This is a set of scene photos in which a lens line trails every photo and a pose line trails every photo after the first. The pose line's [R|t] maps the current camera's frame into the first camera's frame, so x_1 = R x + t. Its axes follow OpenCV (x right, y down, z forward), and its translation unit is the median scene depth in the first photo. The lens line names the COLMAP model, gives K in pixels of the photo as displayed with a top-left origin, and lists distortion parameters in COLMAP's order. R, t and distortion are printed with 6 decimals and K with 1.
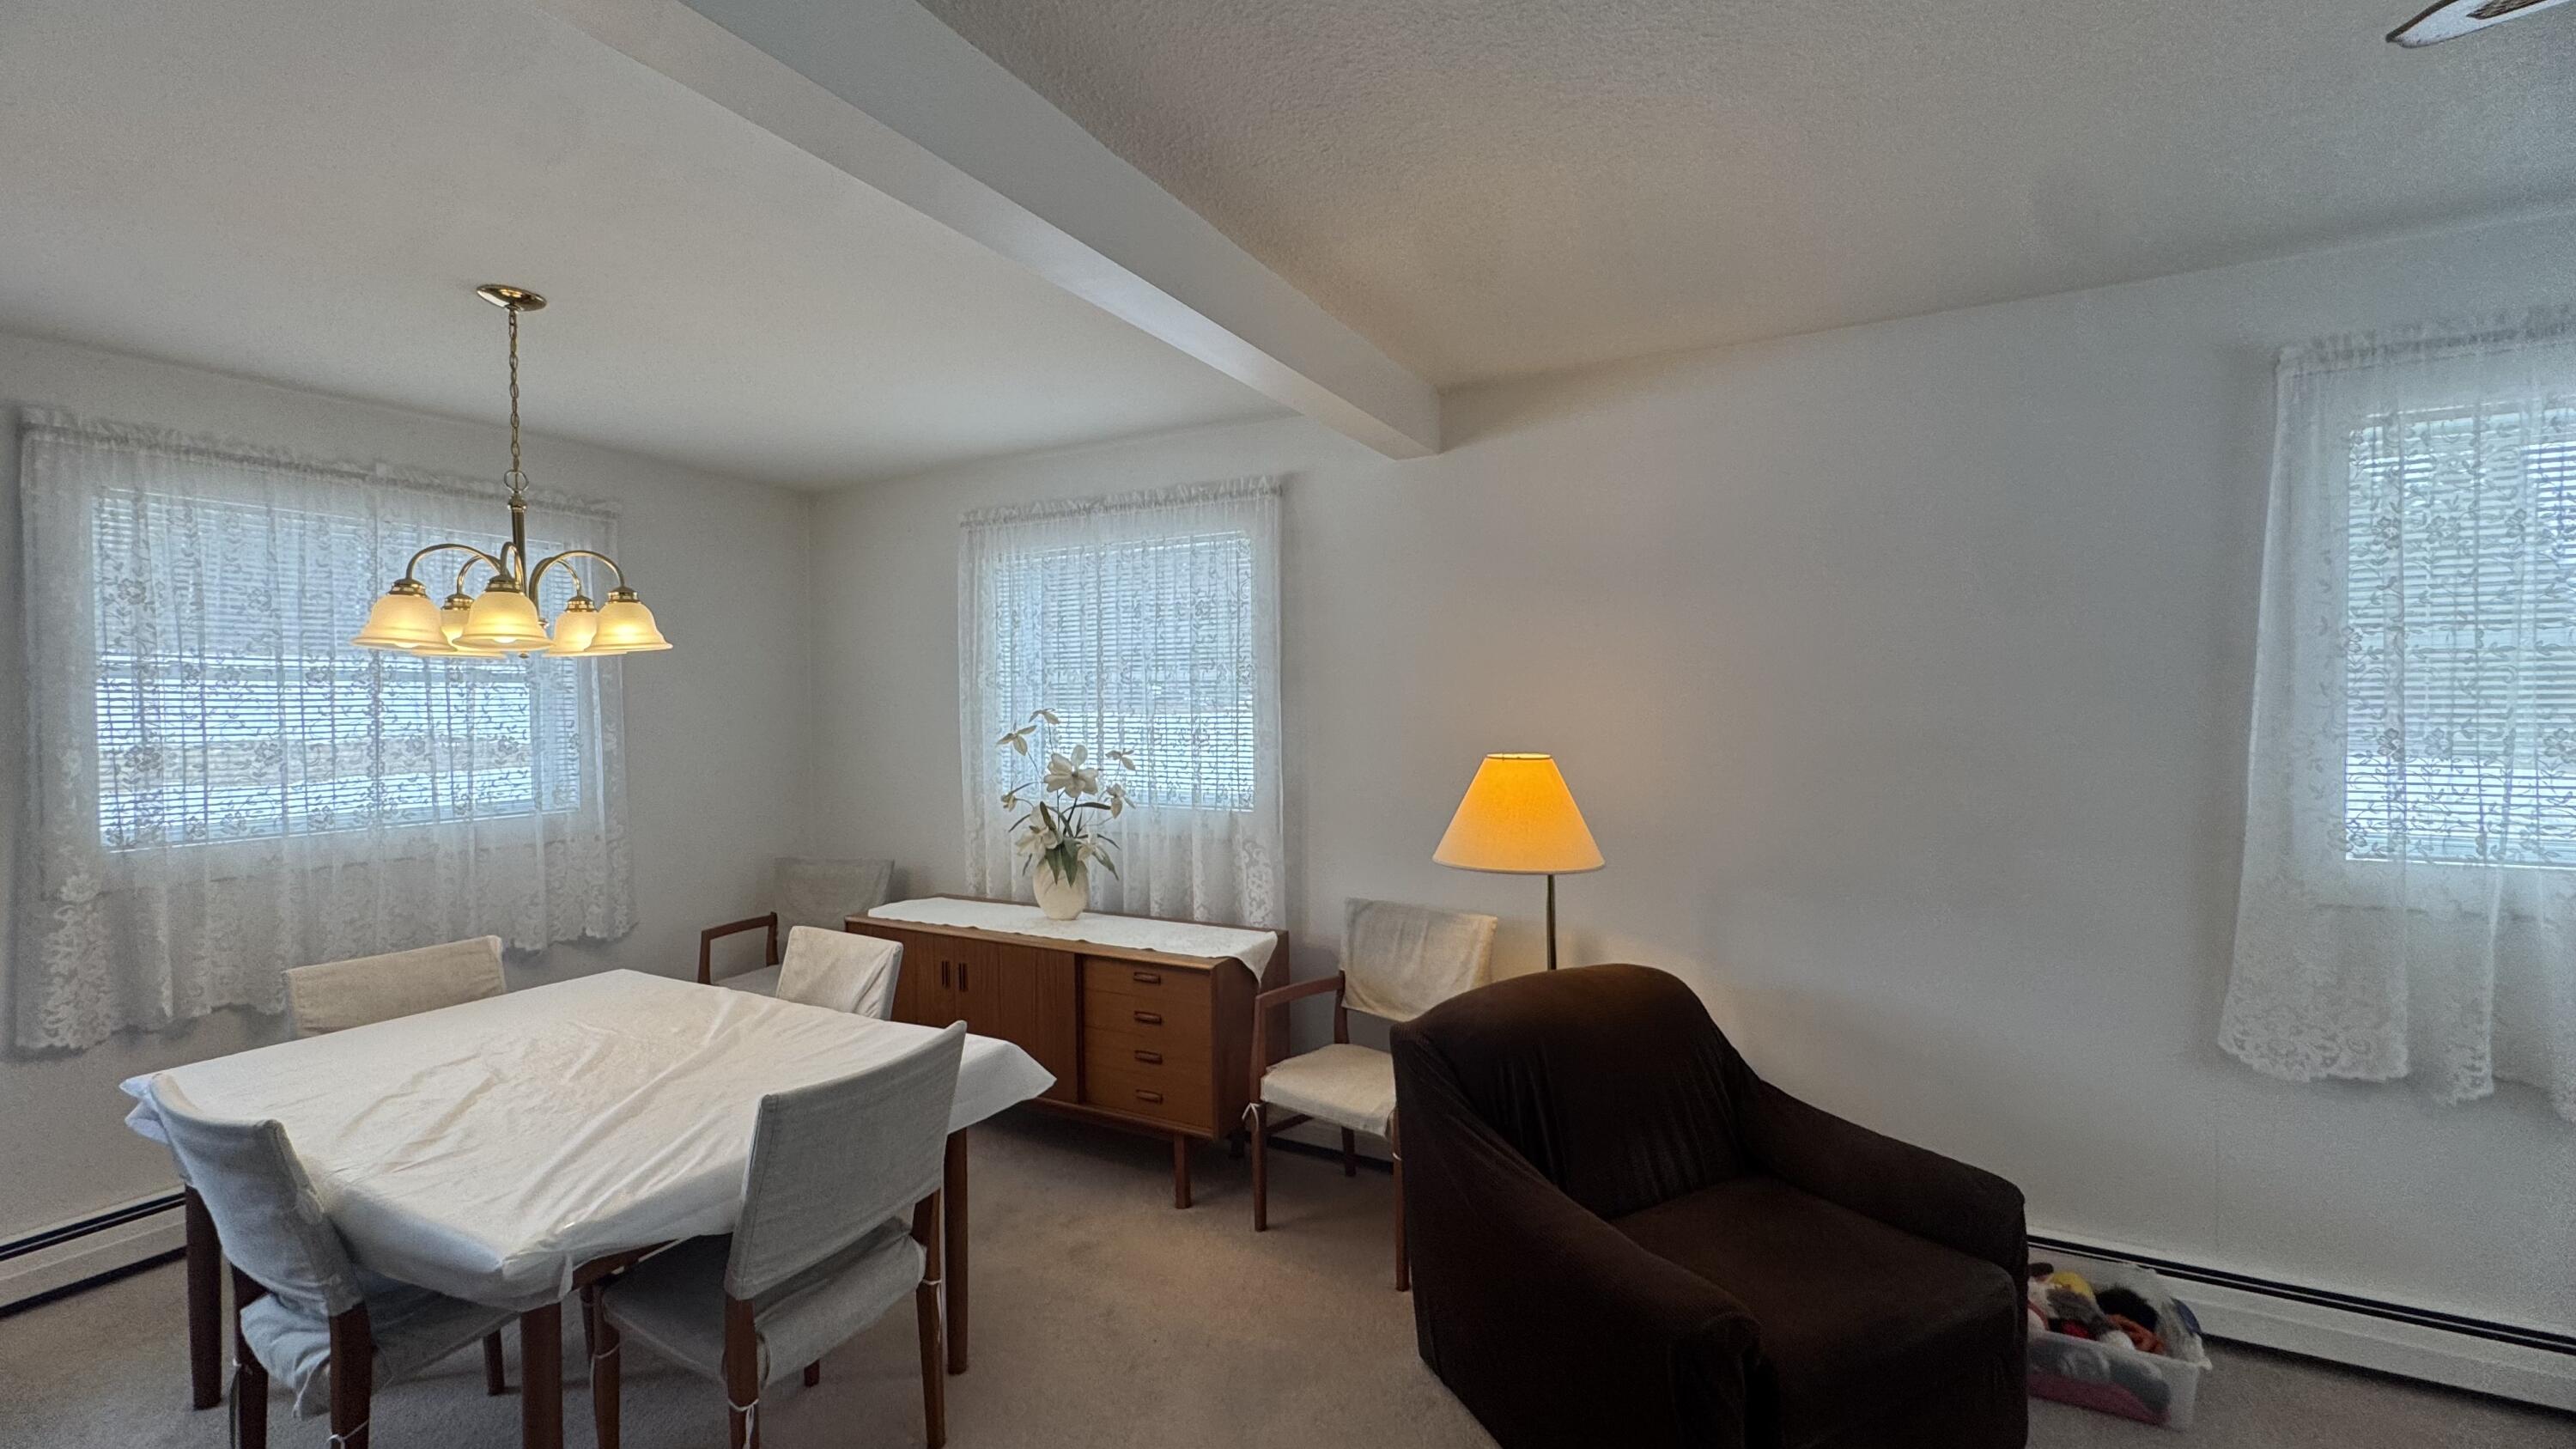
lens RADIAL K [[1026.9, 0, 1288.9], [0, 1026.9, 722.8], [0, 0, 1]] dist [-0.006631, 0.000932]
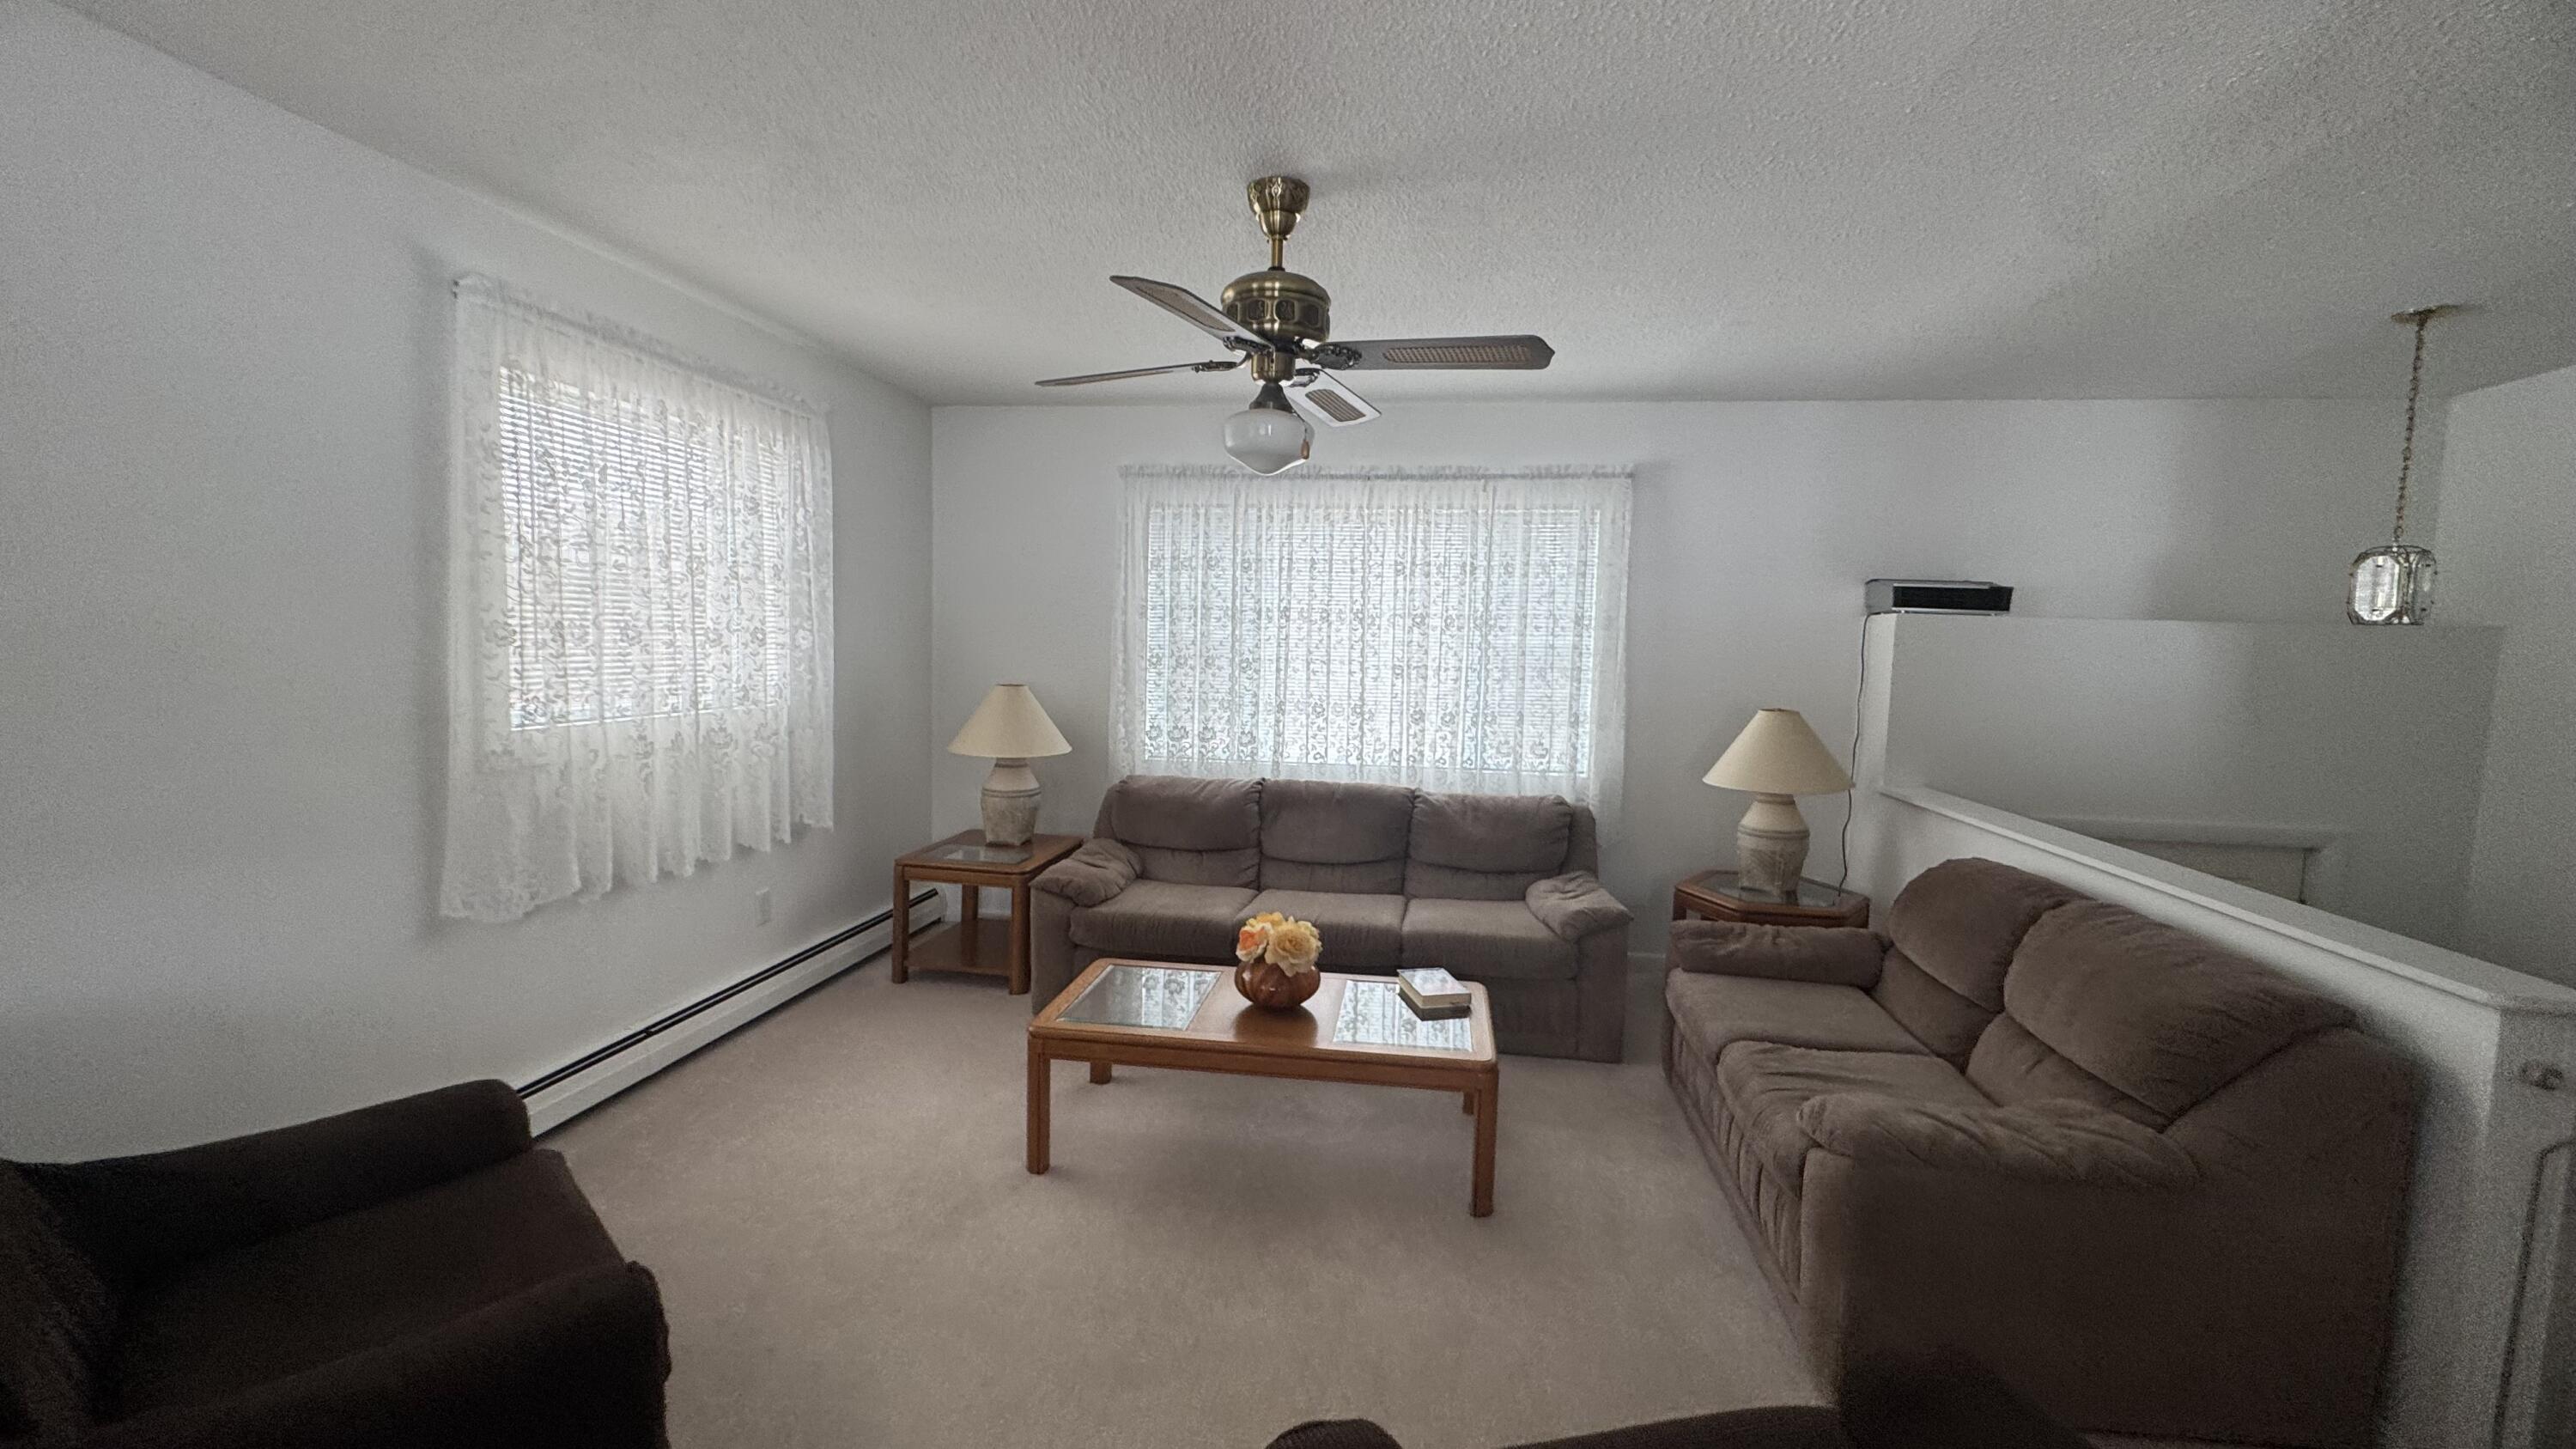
lens RADIAL K [[1026.9, 0, 1288.6], [0, 1026.9, 722.9], [0, 0, 1]] dist [-0.006631, 0.000932]
pose [[-0.334754, -0.074265, 0.939375, -0.325538], [-0.005714, 0.997031, 0.076787, 0.022527], [-0.942288, 0.020337, -0.334184, 0.443252]]
